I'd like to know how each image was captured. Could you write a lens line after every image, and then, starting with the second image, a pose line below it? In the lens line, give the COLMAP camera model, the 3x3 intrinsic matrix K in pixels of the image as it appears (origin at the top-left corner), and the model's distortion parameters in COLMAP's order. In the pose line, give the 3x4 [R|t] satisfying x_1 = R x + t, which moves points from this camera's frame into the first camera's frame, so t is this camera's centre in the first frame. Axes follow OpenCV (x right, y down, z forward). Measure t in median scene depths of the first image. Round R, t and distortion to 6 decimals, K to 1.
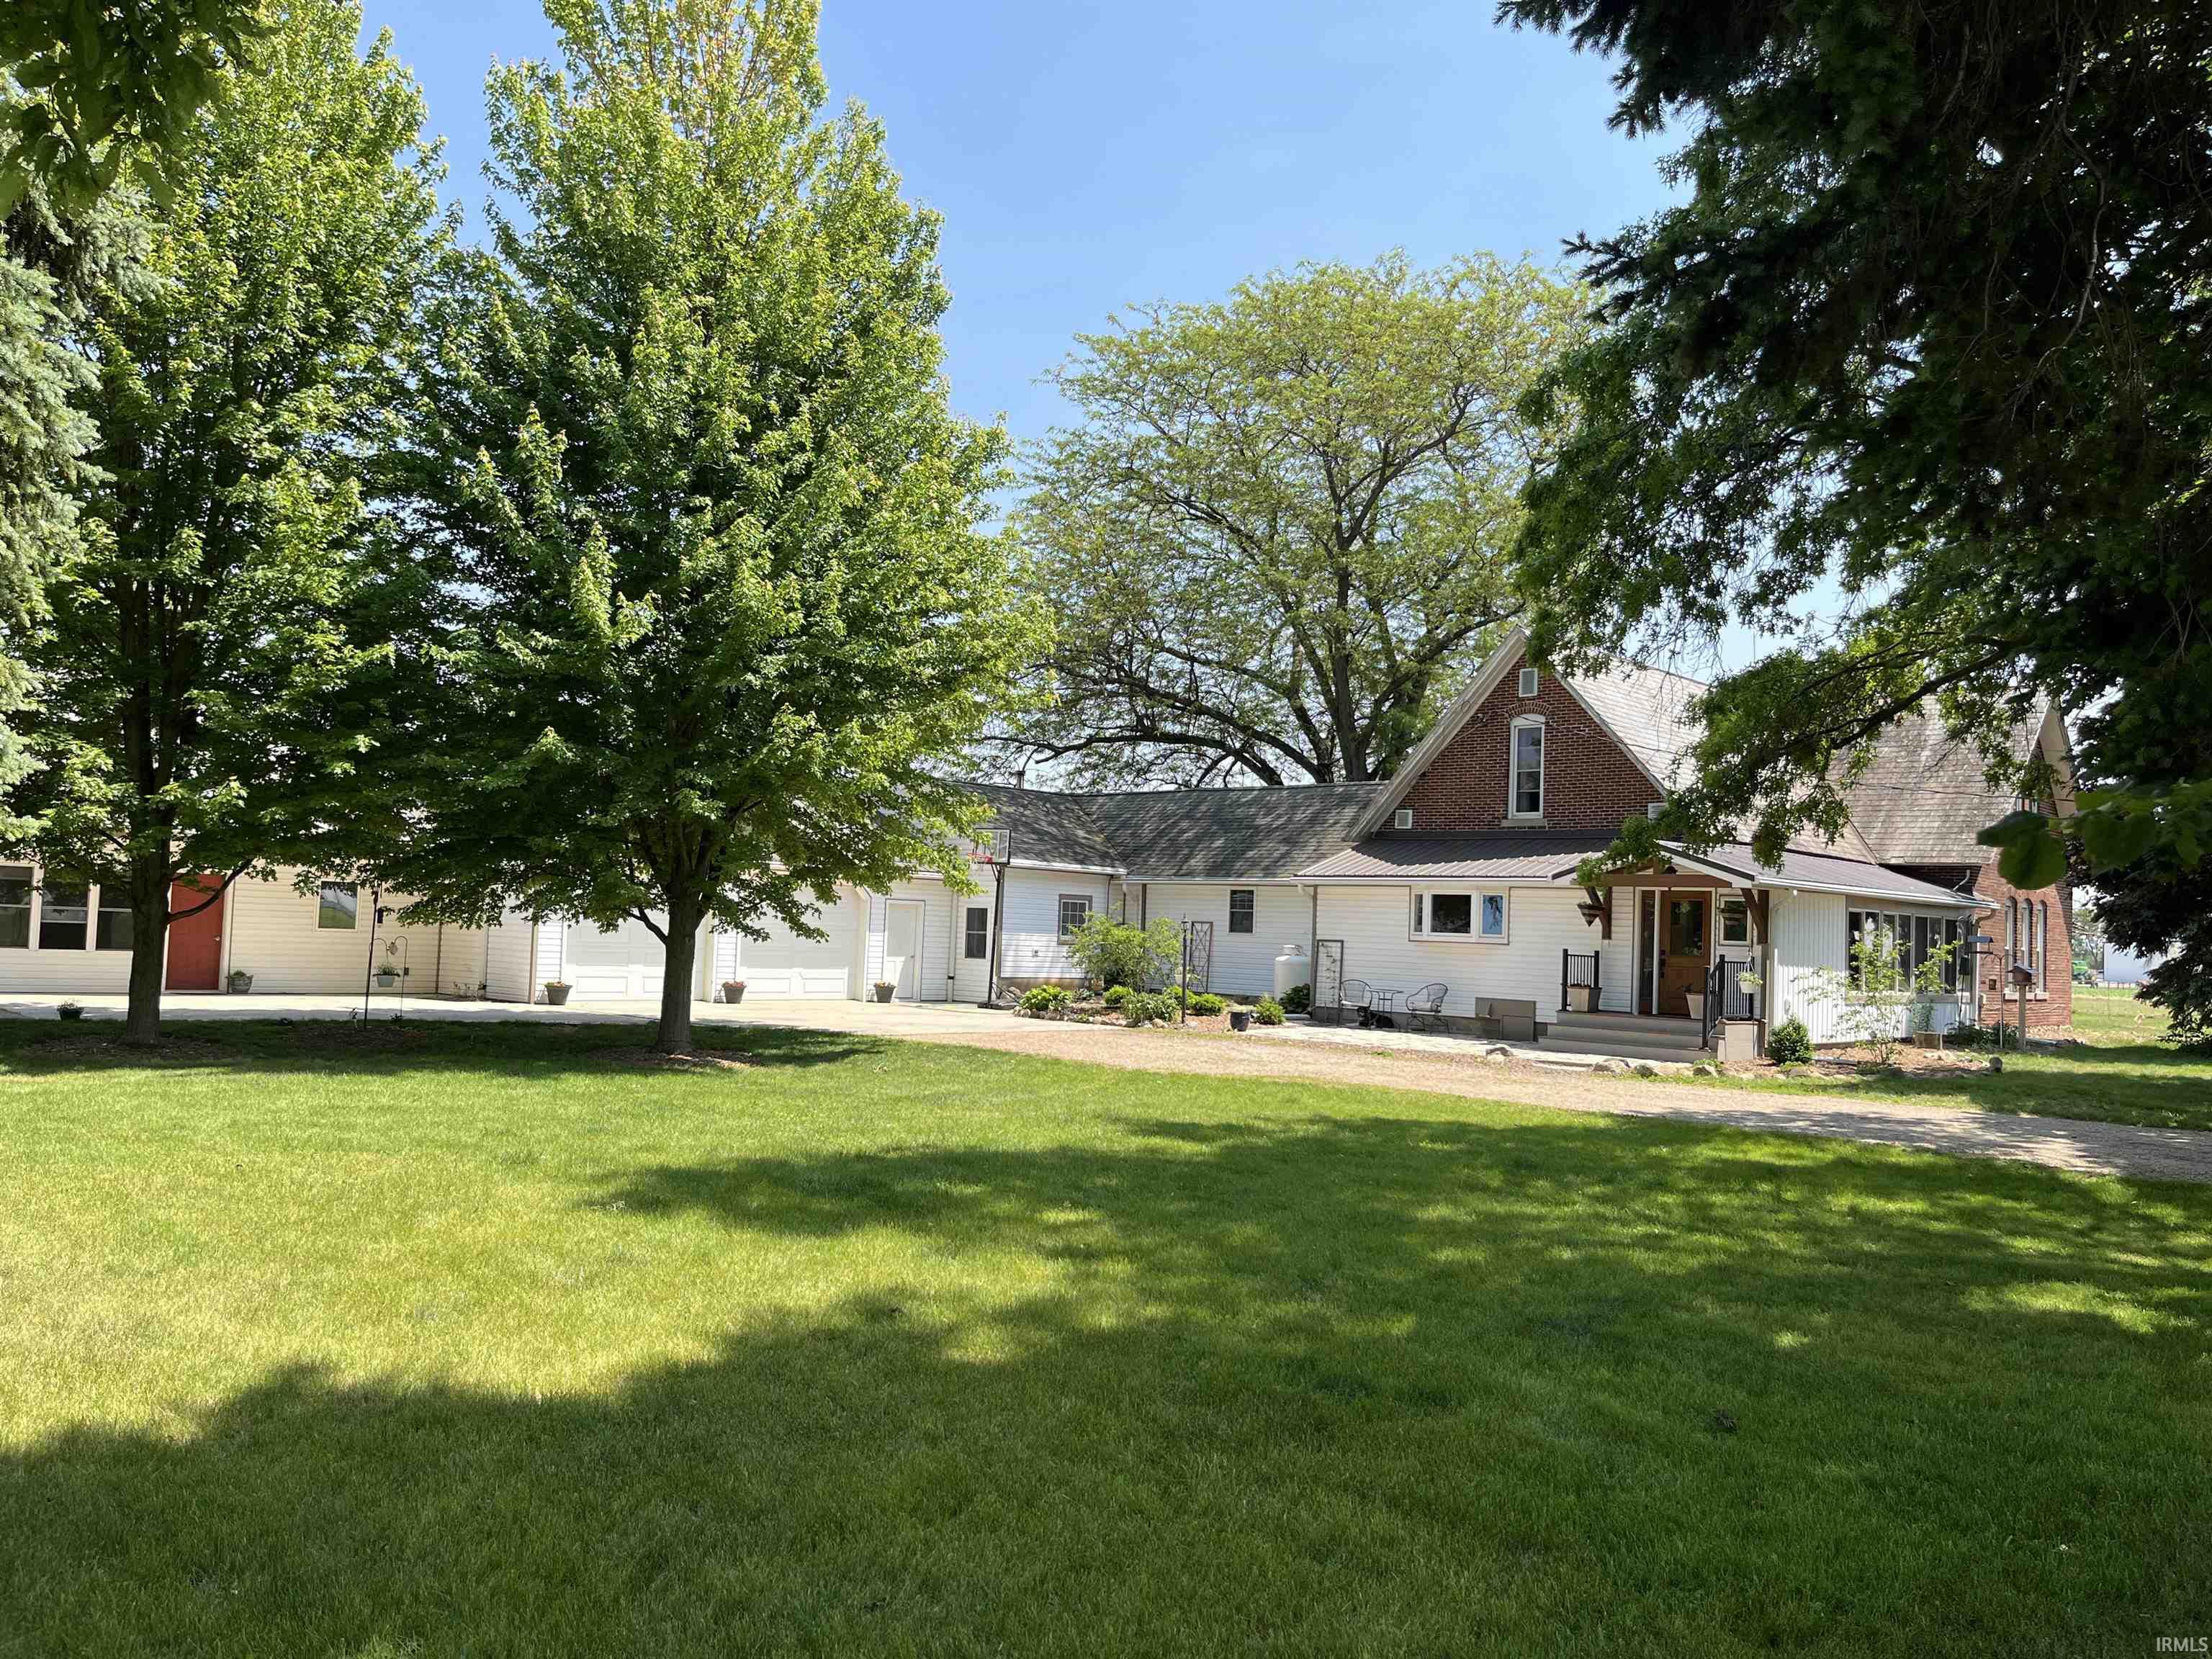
lens RADIAL K [[1686.4, 0, 1098.2], [0, 1686.4, 828.4], [0, 0, 1]] dist [0.024747, -0.013868]
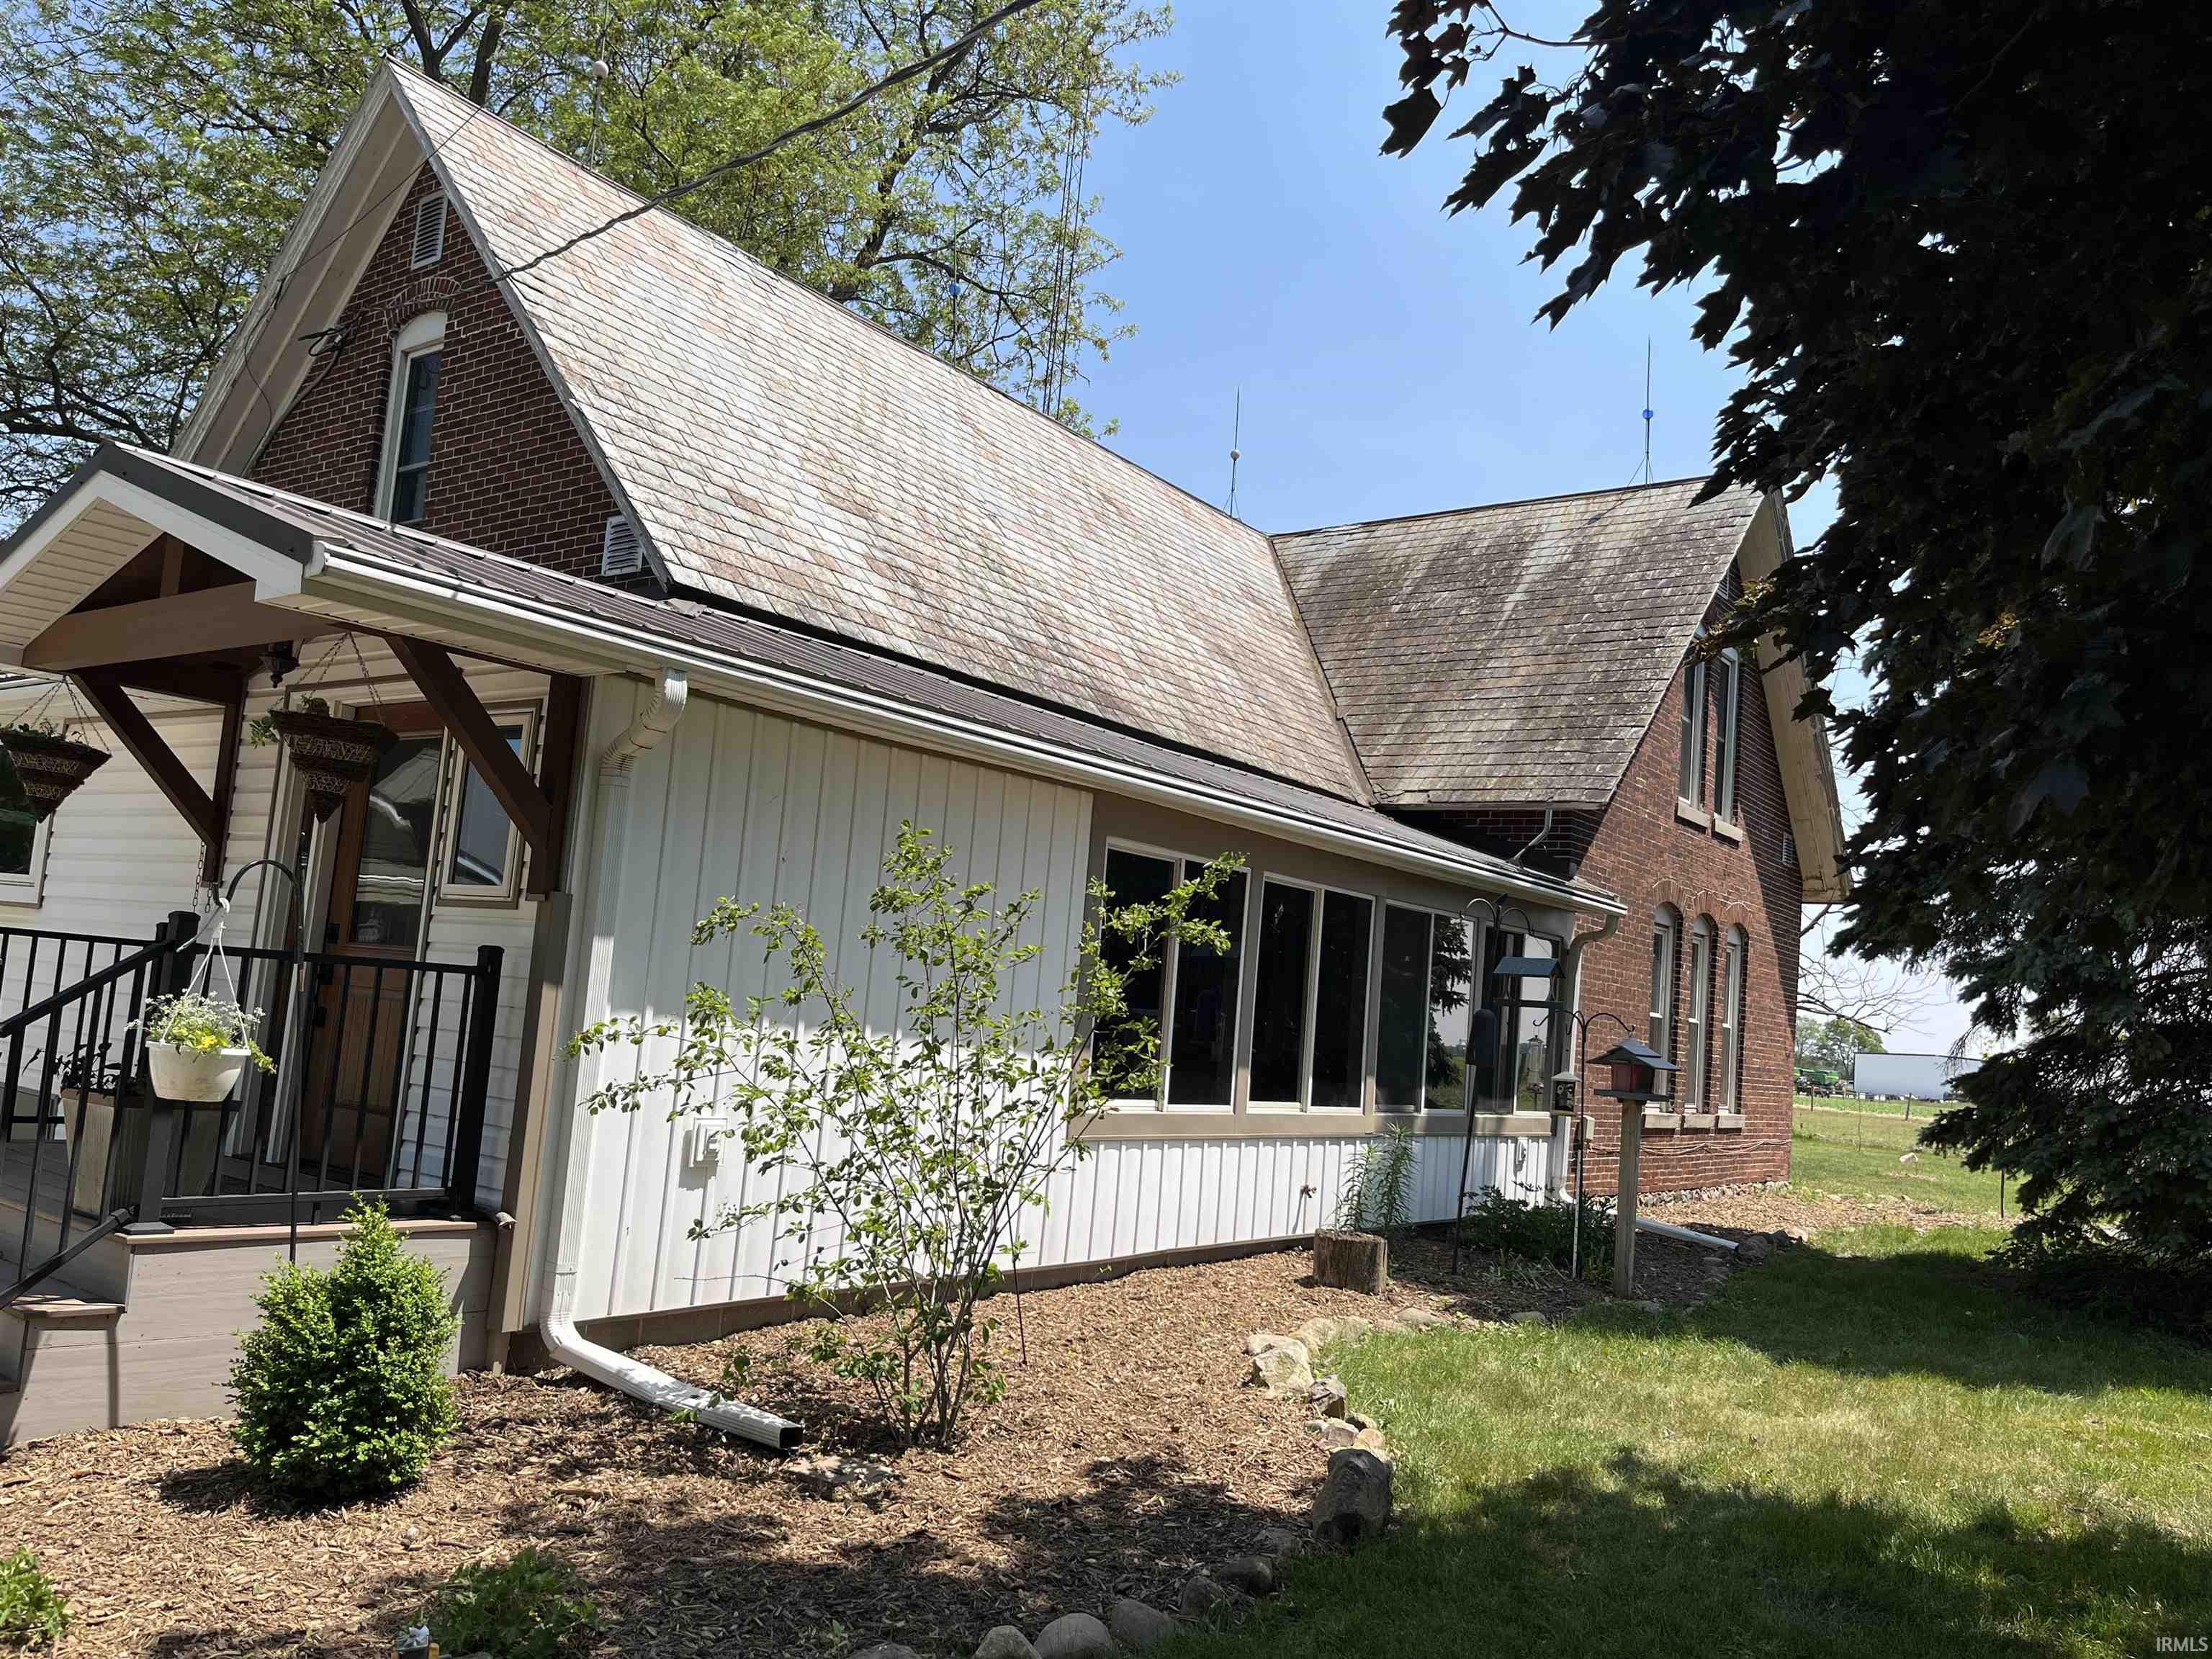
lens RADIAL K [[1686.4, 0, 1112.0], [0, 1686.4, 832.8], [0, 0, 1]] dist [0.024747, -0.013868]
pose [[0.991196, 0.055727, 0.120106, 0.353734], [-0.050804, 0.997753, -0.043671, 0.051836], [-0.122269, 0.037185, 0.991800, 0.599547]]
